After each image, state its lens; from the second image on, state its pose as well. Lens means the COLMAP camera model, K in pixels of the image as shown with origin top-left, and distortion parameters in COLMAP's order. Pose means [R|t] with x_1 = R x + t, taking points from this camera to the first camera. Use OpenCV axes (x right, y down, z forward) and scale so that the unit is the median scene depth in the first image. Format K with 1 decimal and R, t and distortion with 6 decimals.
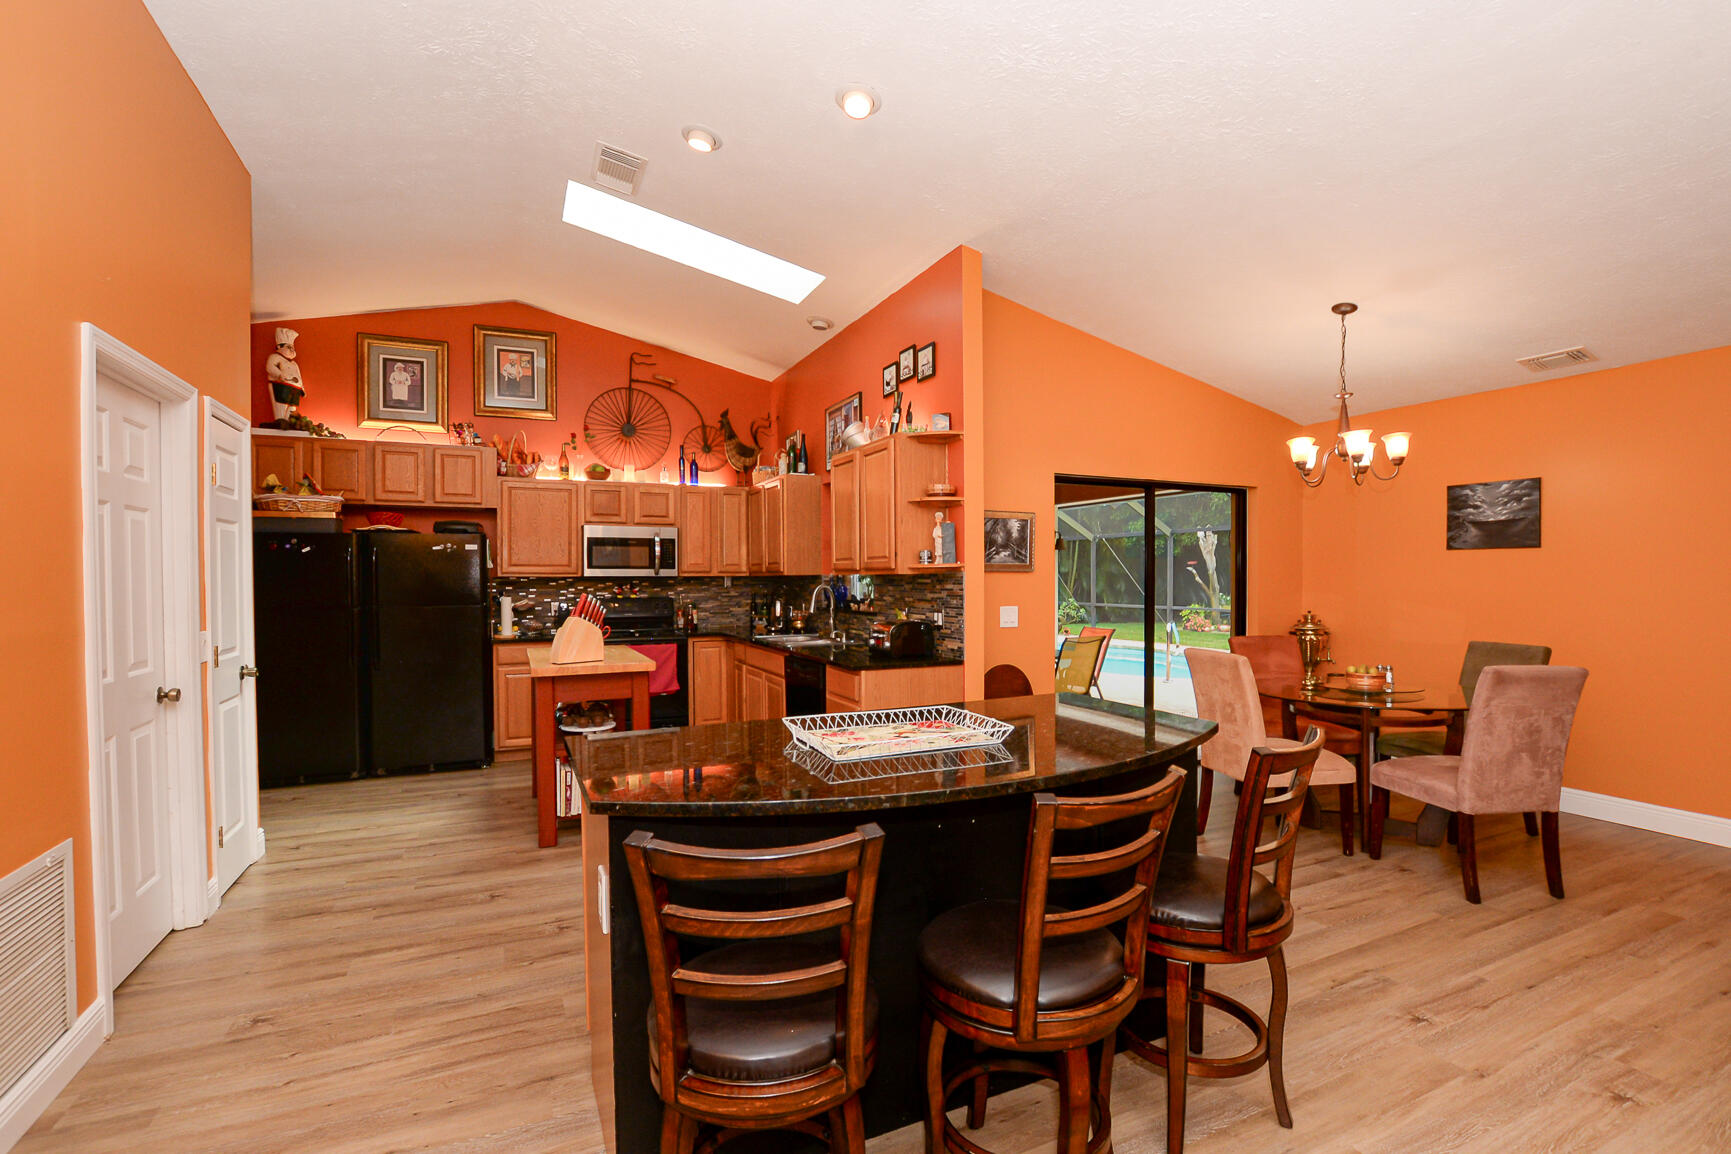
lens RADIAL K [[778.5, 0, 862.4], [0, 778.5, 579.2], [0, 0, 1]] dist [-0.023985, 0.000286]
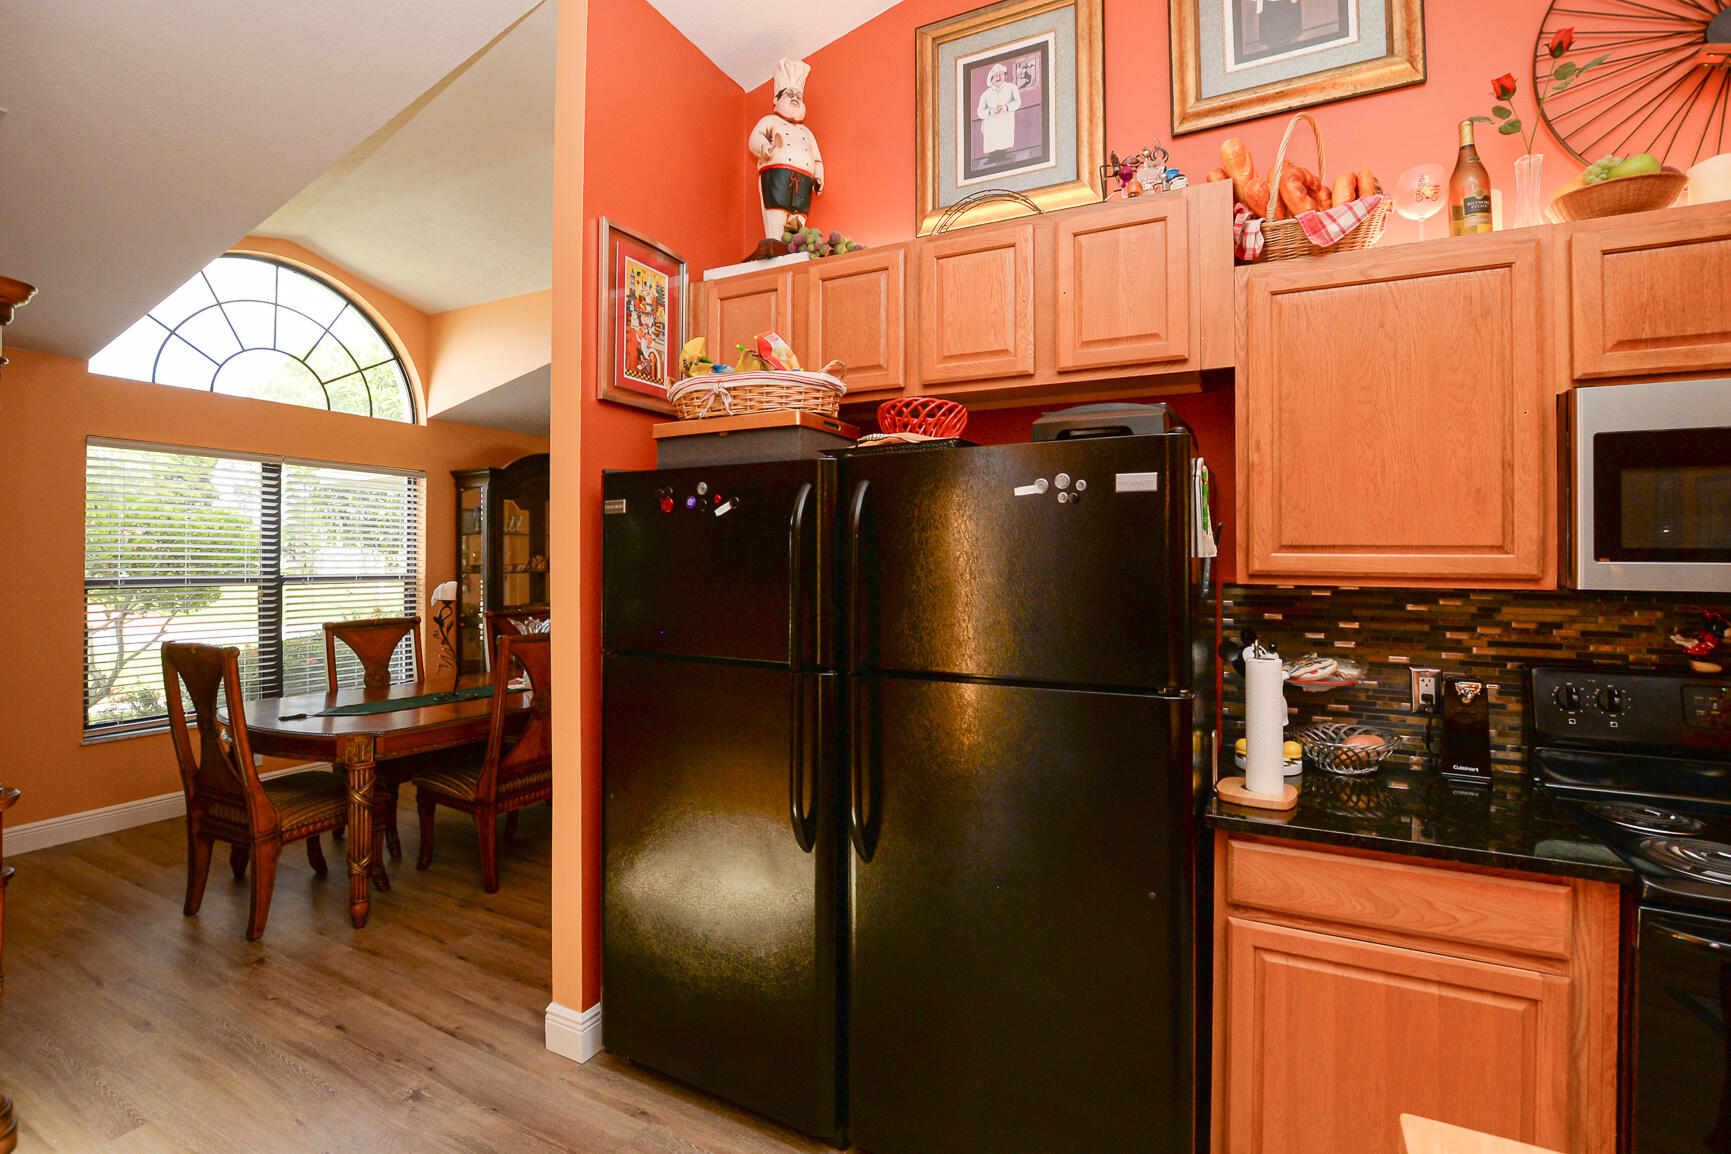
lens RADIAL K [[778.5, 0, 854.3], [0, 778.5, 550.8], [0, 0, 1]] dist [-0.023985, 0.000286]
pose [[0.609944, -0.000902, -0.792444, -0.317778], [-0.008047, 0.999941, -0.007332, -0.013221], [0.792404, 0.010849, 0.609900, 0.687984]]
